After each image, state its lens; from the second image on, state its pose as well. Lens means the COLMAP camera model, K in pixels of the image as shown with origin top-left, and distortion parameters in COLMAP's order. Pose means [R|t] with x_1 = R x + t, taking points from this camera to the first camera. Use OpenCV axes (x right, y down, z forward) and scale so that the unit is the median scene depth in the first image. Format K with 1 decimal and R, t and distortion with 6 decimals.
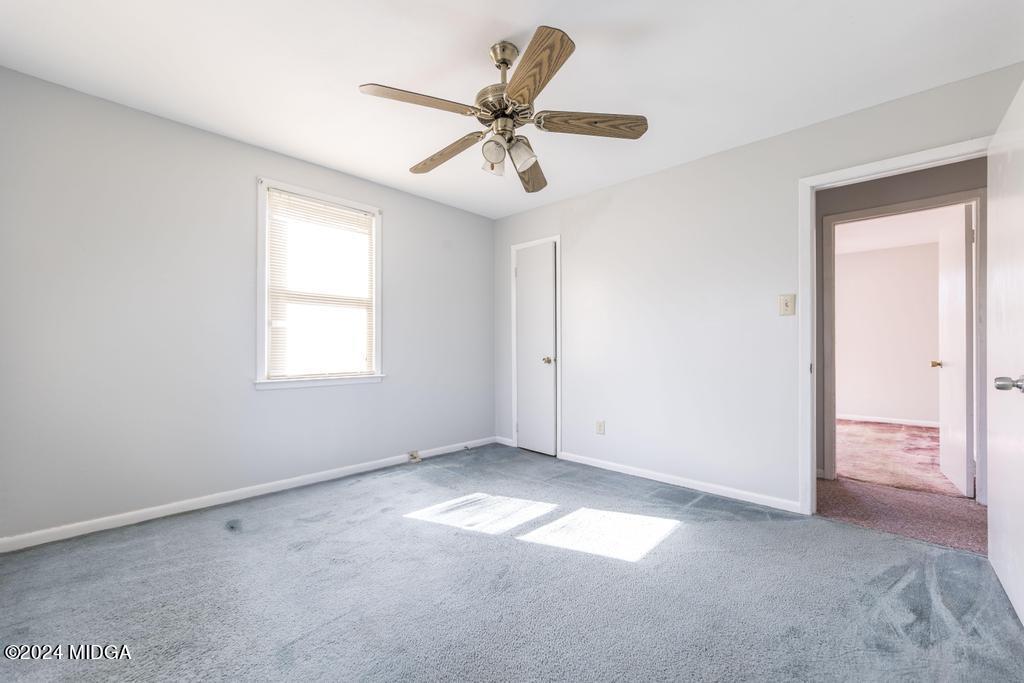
lens RADIAL K [[421.3, 0, 512.8], [0, 421.3, 344.9], [0, 0, 1]] dist [0.000752, 0.000105]
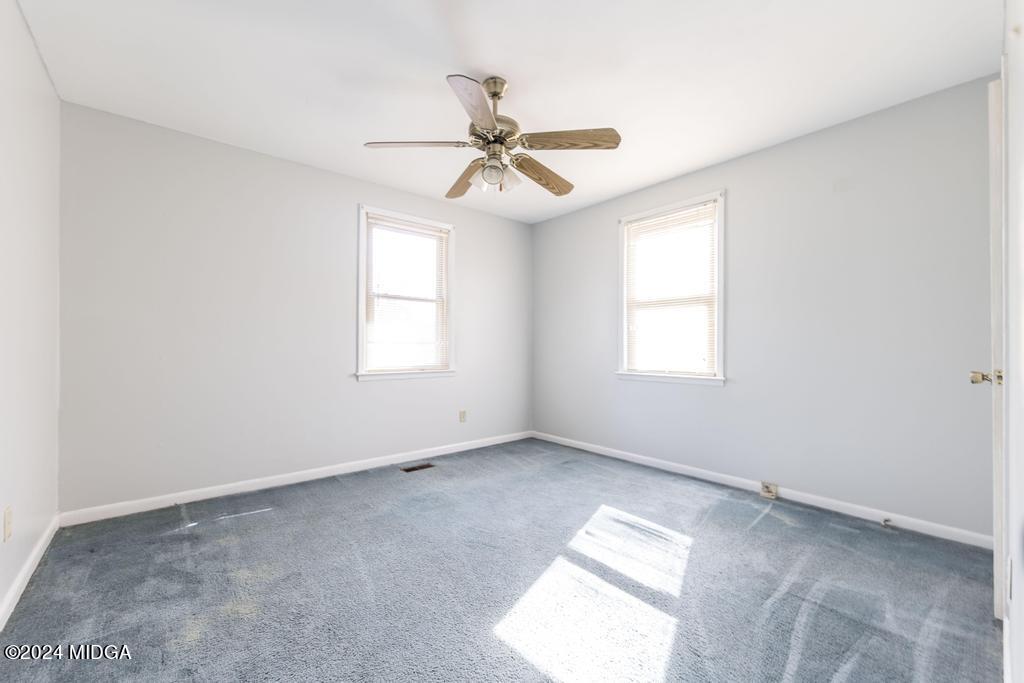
lens RADIAL K [[421.3, 0, 512.8], [0, 421.3, 344.9], [0, 0, 1]] dist [0.000752, 0.000105]
pose [[-0.110880, -0.005825, -0.993817, 0.728213], [0.005628, 0.999963, -0.006489, 0.005971], [0.993818, -0.006313, -0.110843, 0.787656]]
